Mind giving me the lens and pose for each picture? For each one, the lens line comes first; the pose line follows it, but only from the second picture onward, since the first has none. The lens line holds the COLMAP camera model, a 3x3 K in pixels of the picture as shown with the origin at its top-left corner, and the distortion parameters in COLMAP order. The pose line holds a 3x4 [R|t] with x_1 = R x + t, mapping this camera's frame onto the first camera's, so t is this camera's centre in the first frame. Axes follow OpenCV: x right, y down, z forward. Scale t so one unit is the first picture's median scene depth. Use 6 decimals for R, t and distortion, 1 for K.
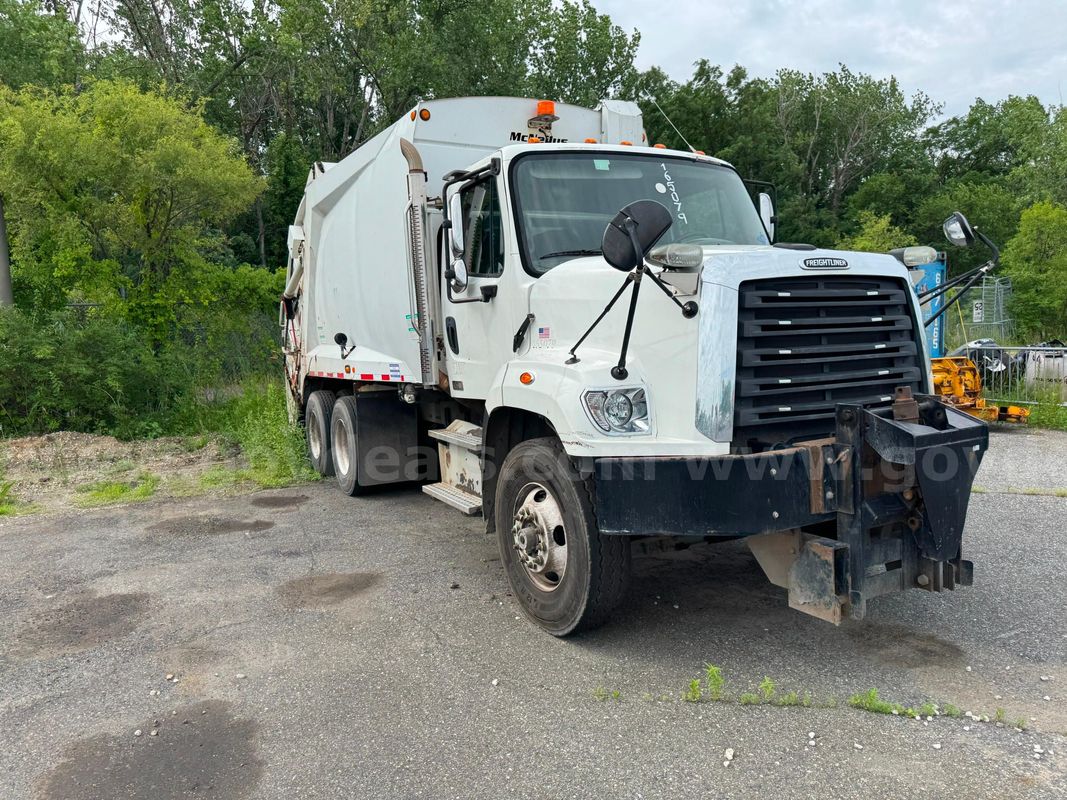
lens RADIAL K [[761.5, 0, 525.2], [0, 761.5, 404.5], [0, 0, 1]] dist [0.033028, -0.018093]
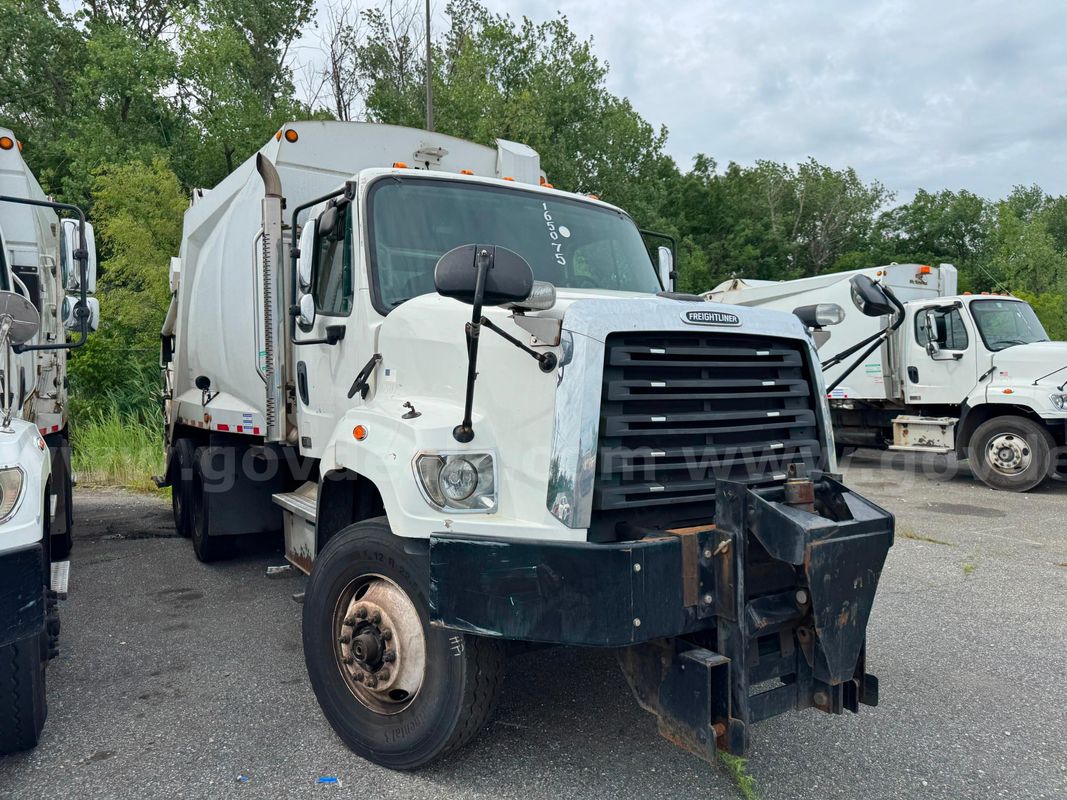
lens RADIAL K [[761.5, 0, 525.9], [0, 761.5, 390.8], [0, 0, 1]] dist [0.033028, -0.018093]
pose [[0.995877, 0.038937, 0.081937, 0.108002], [-0.031566, 0.995495, -0.089409, -0.016189], [-0.085050, 0.086454, 0.992619, 0.158495]]
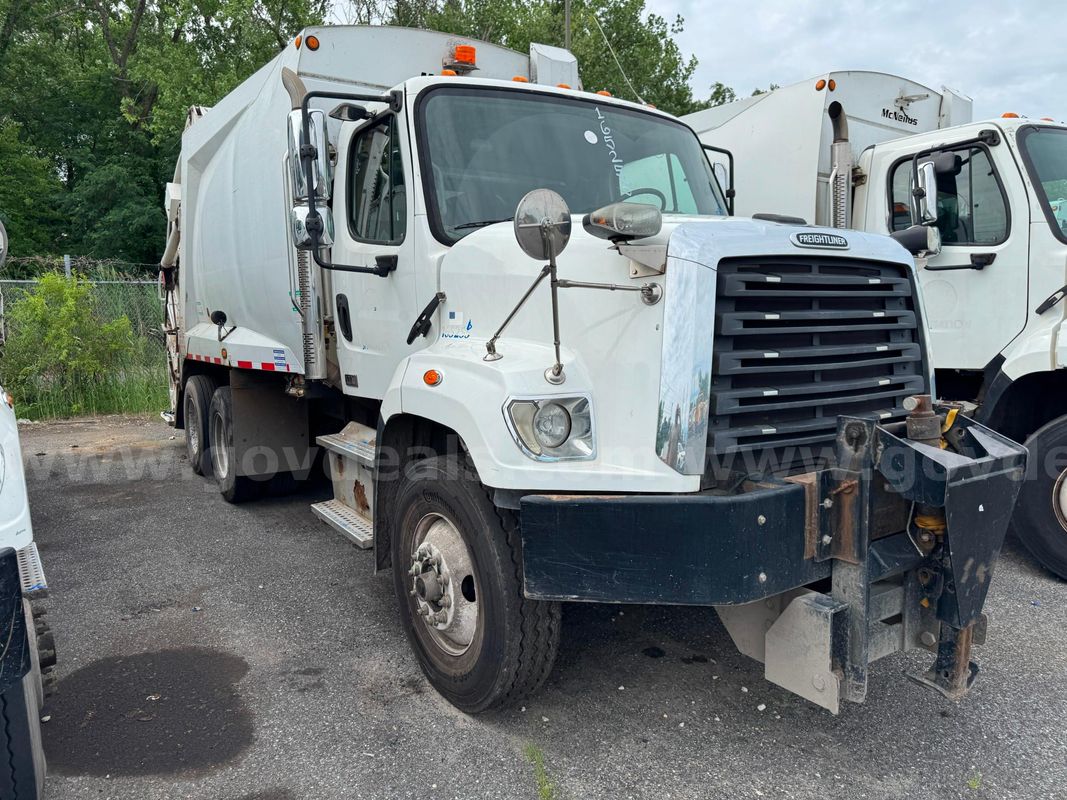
lens RADIAL K [[761.5, 0, 515.9], [0, 761.5, 410.5], [0, 0, 1]] dist [0.033028, -0.018093]
pose [[0.995536, 0.017378, 0.092765, 0.015903], [-0.020098, 0.999393, 0.028471, -0.024881], [-0.092214, -0.030209, 0.995281, 0.227926]]
